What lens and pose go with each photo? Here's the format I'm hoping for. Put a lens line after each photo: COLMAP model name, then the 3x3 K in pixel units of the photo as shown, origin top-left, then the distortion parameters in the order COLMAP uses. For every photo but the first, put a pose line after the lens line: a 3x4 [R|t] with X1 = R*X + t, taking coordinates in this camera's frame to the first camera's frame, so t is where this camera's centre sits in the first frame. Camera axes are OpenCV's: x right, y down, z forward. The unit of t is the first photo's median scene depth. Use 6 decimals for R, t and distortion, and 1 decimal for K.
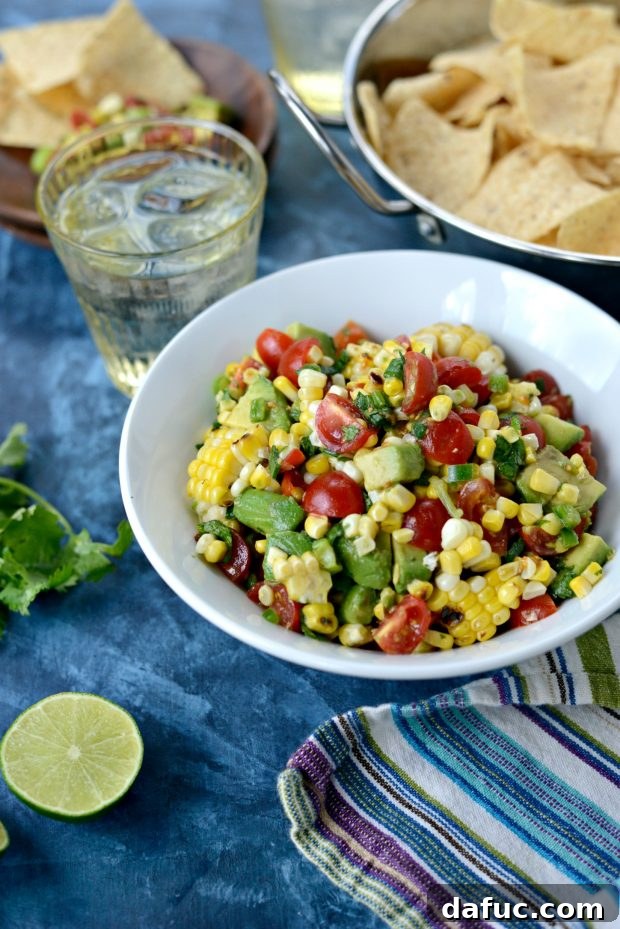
lens RADIAL K [[1477.6, 0, 313.9], [0, 1477.6, 454.4], [0, 0, 1]] dist [-0.136997, 0.000000]
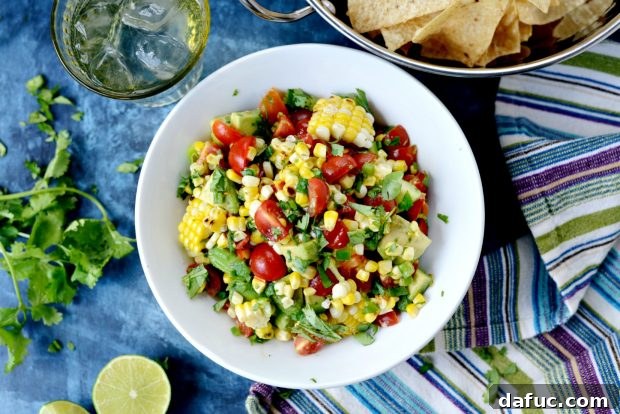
lens RADIAL K [[1108.1, 0, 297.8], [0, 1108.1, 204.7], [0, 0, 1]] dist [-0.131885, 0.000000]
pose [[0.998554, -0.051222, 0.016340, 0.029762], [0.031925, 0.809408, 0.586378, -0.762439], [-0.043261, -0.585008, 0.809873, 0.017090]]
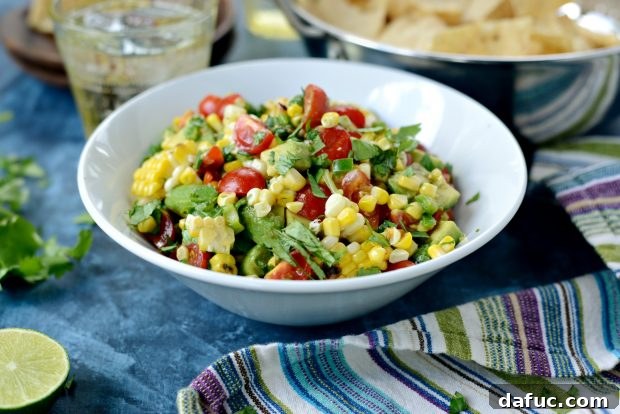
lens RADIAL K [[986.2, 0, 305.8], [0, 986.2, 205.4], [0, 0, 1]] dist [-0.136997, 0.000000]
pose [[0.998806, 0.048798, 0.002289, 0.066238], [-0.046375, 0.961847, -0.269628, 0.271287], [-0.015359, 0.269199, 0.962962, 0.192805]]
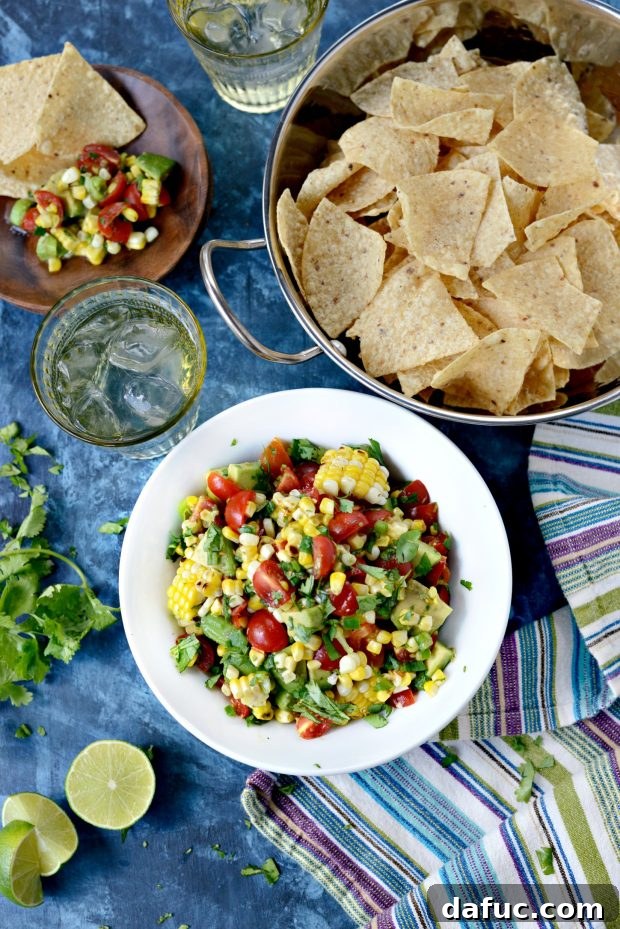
lens RADIAL K [[1477.6, 0, 310.8], [0, 1477.6, 455.4], [0, 0, 1]] dist [-0.136997, 0.000000]
pose [[0.999120, -0.041127, 0.008189, 0.051957], [0.031901, 0.872175, 0.488153, -0.852231], [-0.027219, -0.487462, 0.872720, -0.213661]]
